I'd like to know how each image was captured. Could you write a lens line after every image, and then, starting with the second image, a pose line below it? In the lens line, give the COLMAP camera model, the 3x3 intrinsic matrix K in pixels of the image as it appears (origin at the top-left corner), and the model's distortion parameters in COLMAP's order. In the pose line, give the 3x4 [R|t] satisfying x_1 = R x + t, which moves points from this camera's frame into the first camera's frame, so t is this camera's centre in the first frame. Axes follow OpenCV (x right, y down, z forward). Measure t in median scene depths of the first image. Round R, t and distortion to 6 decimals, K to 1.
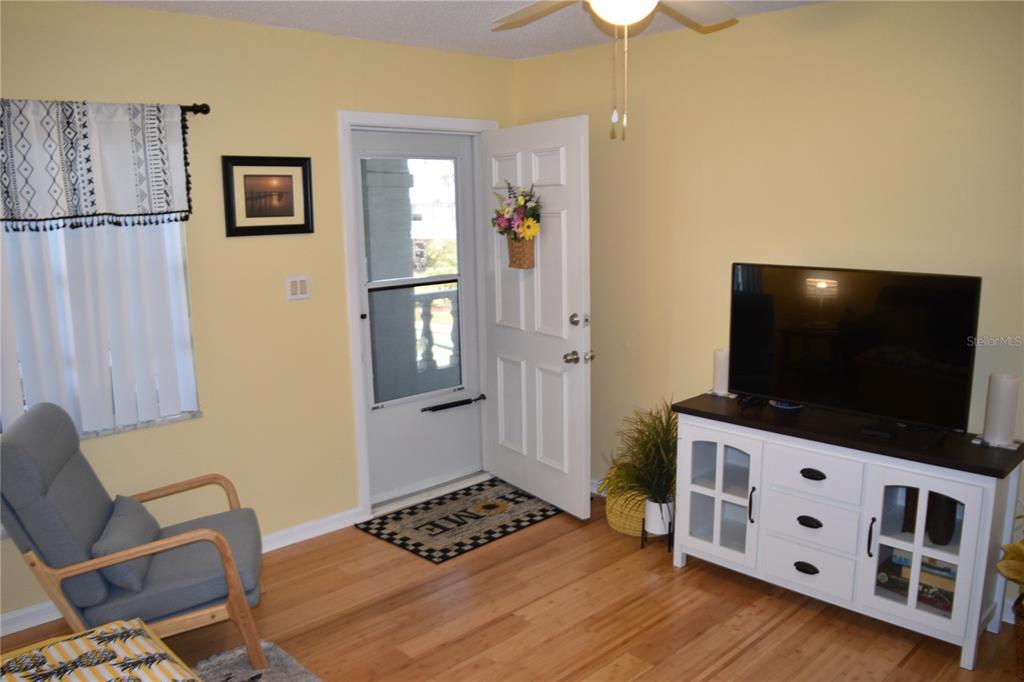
lens RADIAL K [[802.6, 0, 512.0], [0, 802.6, 344.3], [0, 0, 1]] dist [-0.096082, 0.022651]
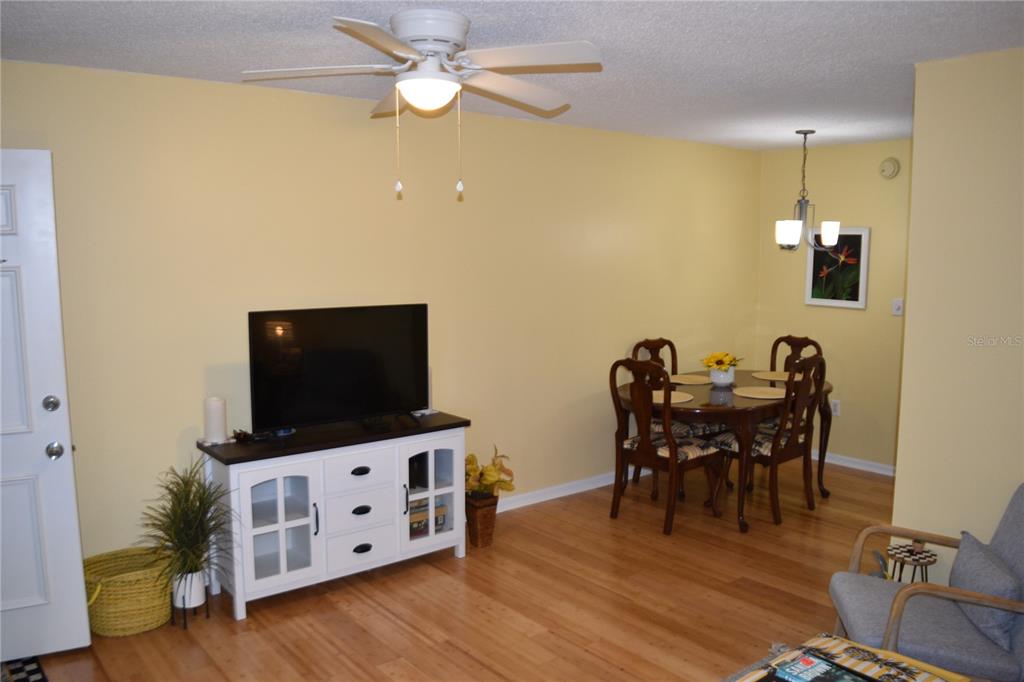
lens RADIAL K [[802.6, 0, 511.1], [0, 802.6, 341.9], [0, 0, 1]] dist [-0.096082, 0.022651]
pose [[0.100907, -0.104635, 0.989378, -0.773873], [0.171050, 0.981471, 0.086353, -0.098014], [-0.980081, 0.160520, 0.116935, 0.555118]]
